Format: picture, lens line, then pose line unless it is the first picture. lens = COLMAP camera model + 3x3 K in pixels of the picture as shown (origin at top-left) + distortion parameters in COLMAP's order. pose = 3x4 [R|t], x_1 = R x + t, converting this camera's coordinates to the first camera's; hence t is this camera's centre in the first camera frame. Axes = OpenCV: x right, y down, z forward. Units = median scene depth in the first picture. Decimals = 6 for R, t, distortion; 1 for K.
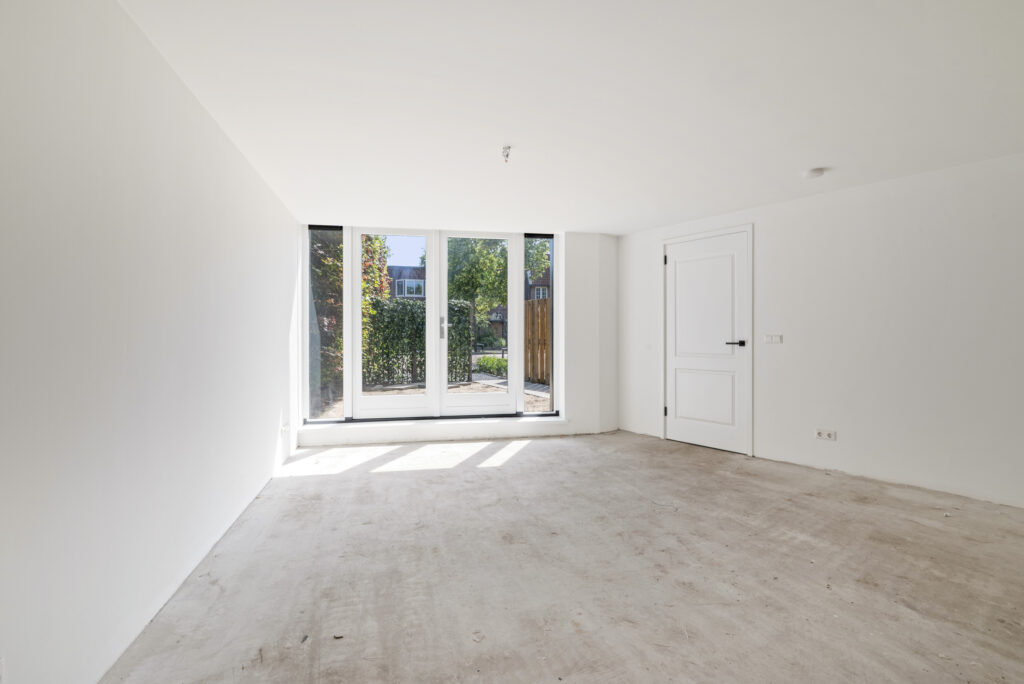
lens RADIAL K [[470.4, 0, 518.5], [0, 470.4, 337.7], [0, 0, 1]] dist [-0.000001, 0.000571]
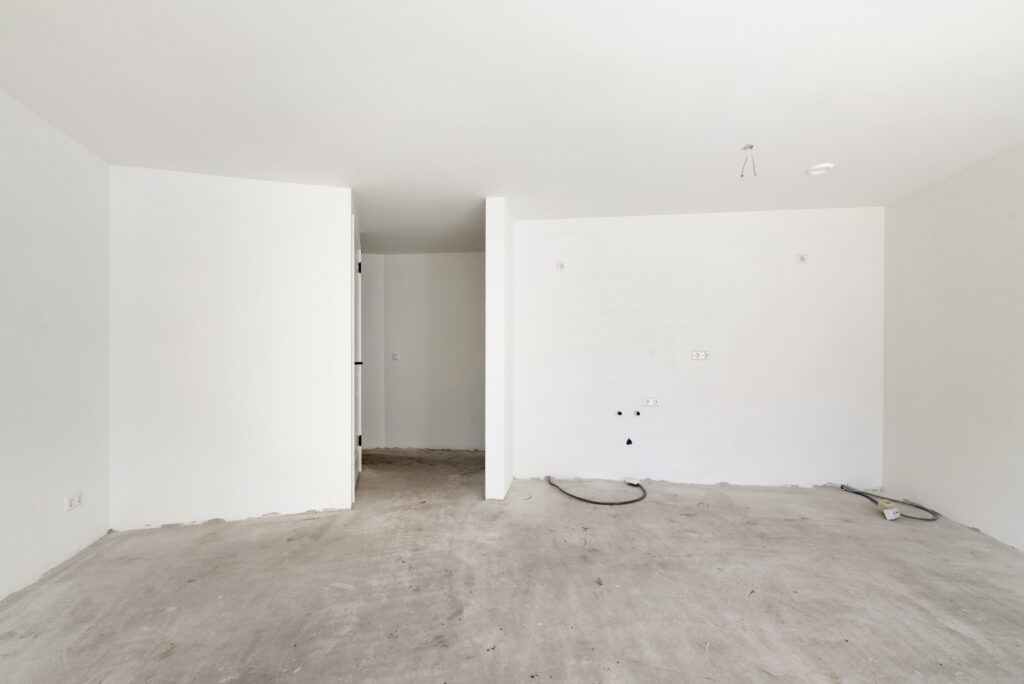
lens RADIAL K [[450.8, 0, 518.1], [0, 450.8, 351.2], [0, 0, 1]] dist [-0.000950, 0.000237]
pose [[-0.923036, 0.007757, 0.384635, 0.207613], [0.005579, 0.999961, -0.006777, 0.000890], [-0.384673, -0.004110, -0.923044, 1.199486]]
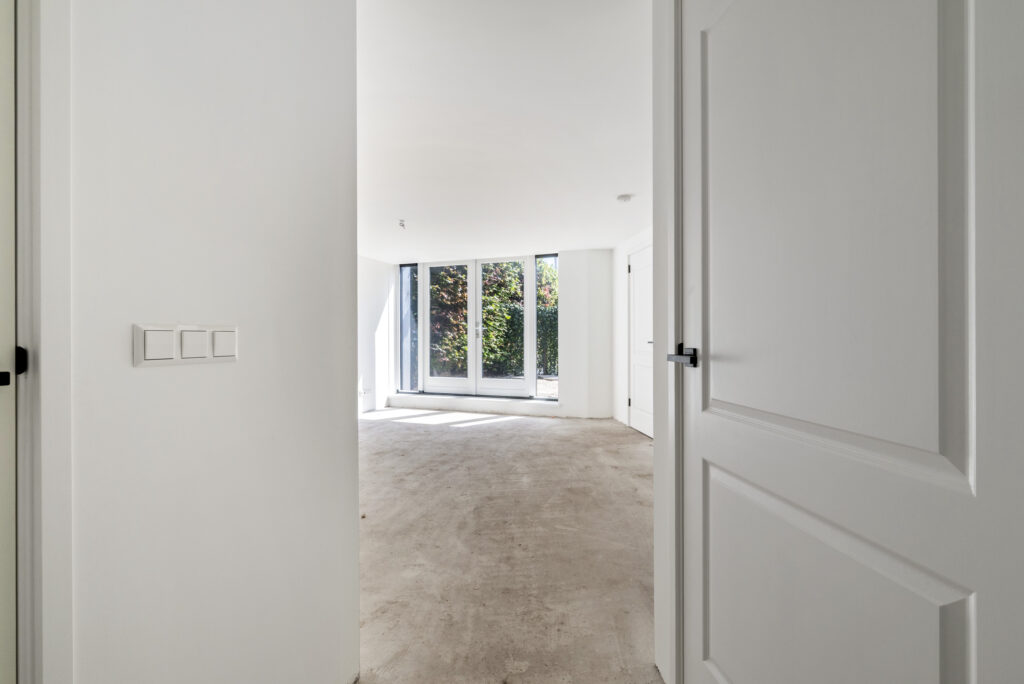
lens RADIAL K [[467.7, 0, 517.9], [0, 467.7, 333.0], [0, 0, 1]] dist [0.000382, -0.000326]
pose [[0.849539, -0.005374, -0.527499, 1.136382], [-0.000638, 0.999937, -0.011215, 0.004678], [0.527526, 0.009864, 0.849482, -0.163738]]
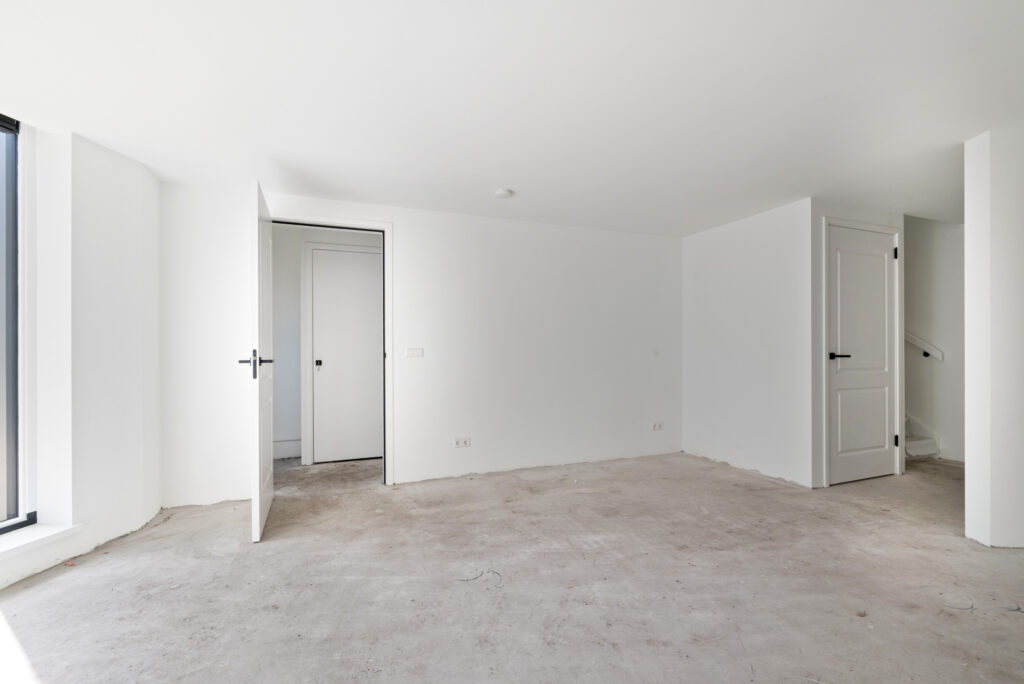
lens RADIAL K [[450.8, 0, 518.1], [0, 450.8, 351.2], [0, 0, 1]] dist [-0.000950, 0.000237]
pose [[0.290148, -0.001796, 0.956980, -0.361408], [0.007023, 0.999975, -0.000252, 0.001931], [-0.956956, 0.006794, 0.290154, 0.750919]]
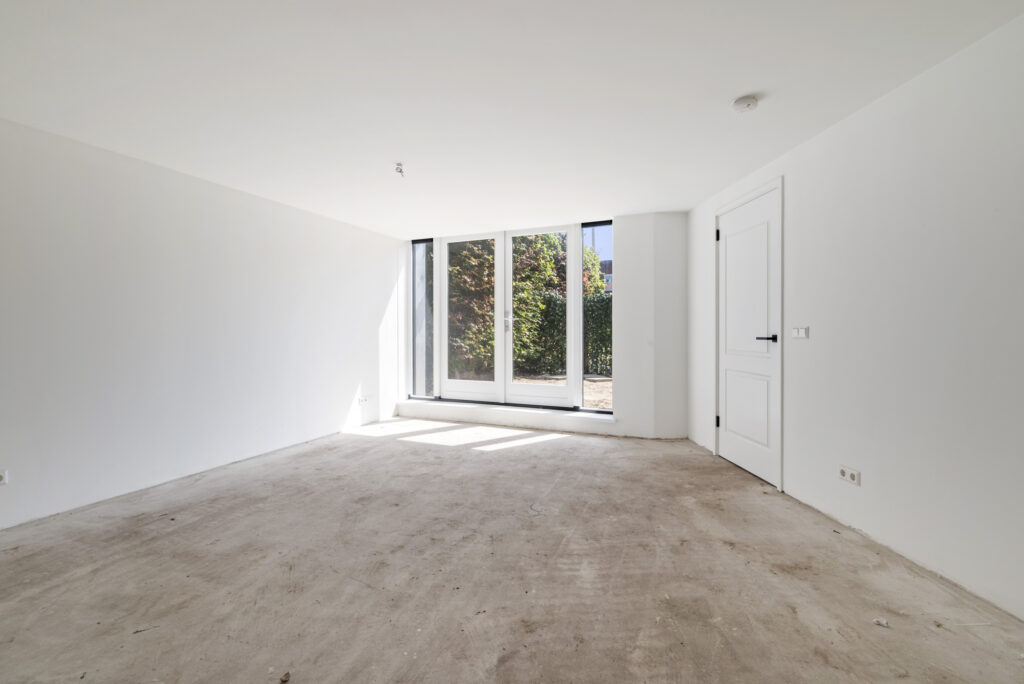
lens RADIAL K [[475.8, 0, 515.3], [0, 475.8, 329.4], [0, 0, 1]] dist [0.000029, -0.000336]
pose [[0.810530, -0.000237, -0.585697, 0.854576], [-0.001734, 0.999995, -0.002805, 0.001559], [0.585694, 0.003289, 0.810525, 0.218040]]
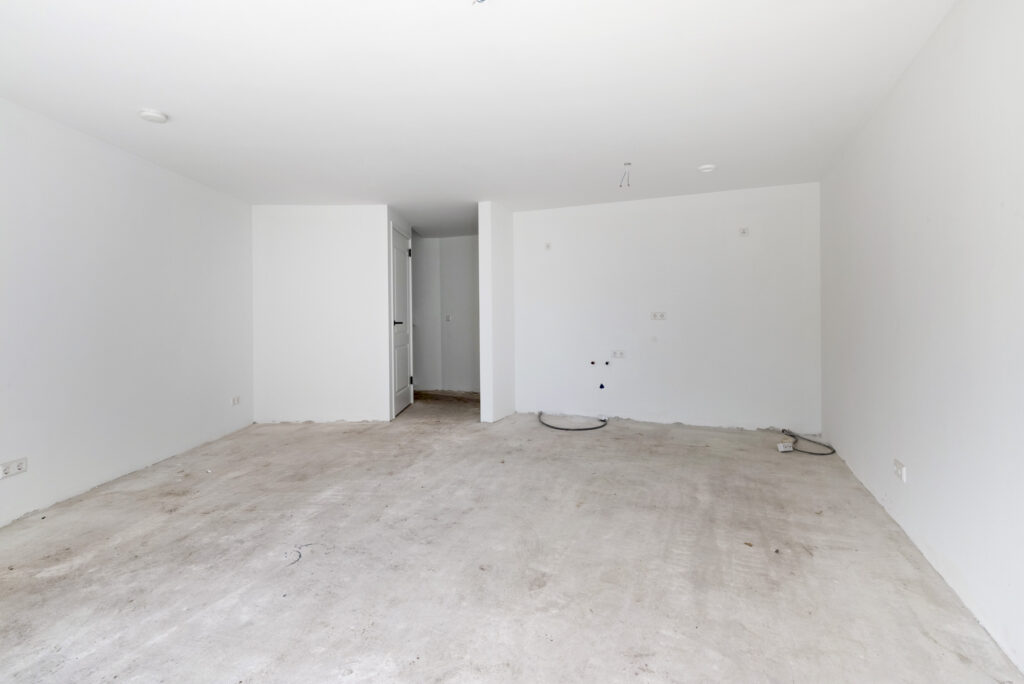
lens RADIAL K [[475.2, 0, 516.4], [0, 475.2, 317.7], [0, 0, 1]] dist [-0.000929, 0.000026]
pose [[-0.782943, 0.007995, 0.622042, -0.403847], [0.012040, 0.999925, 0.002302, 0.003001], [-0.621977, 0.009292, -0.782980, 1.389607]]
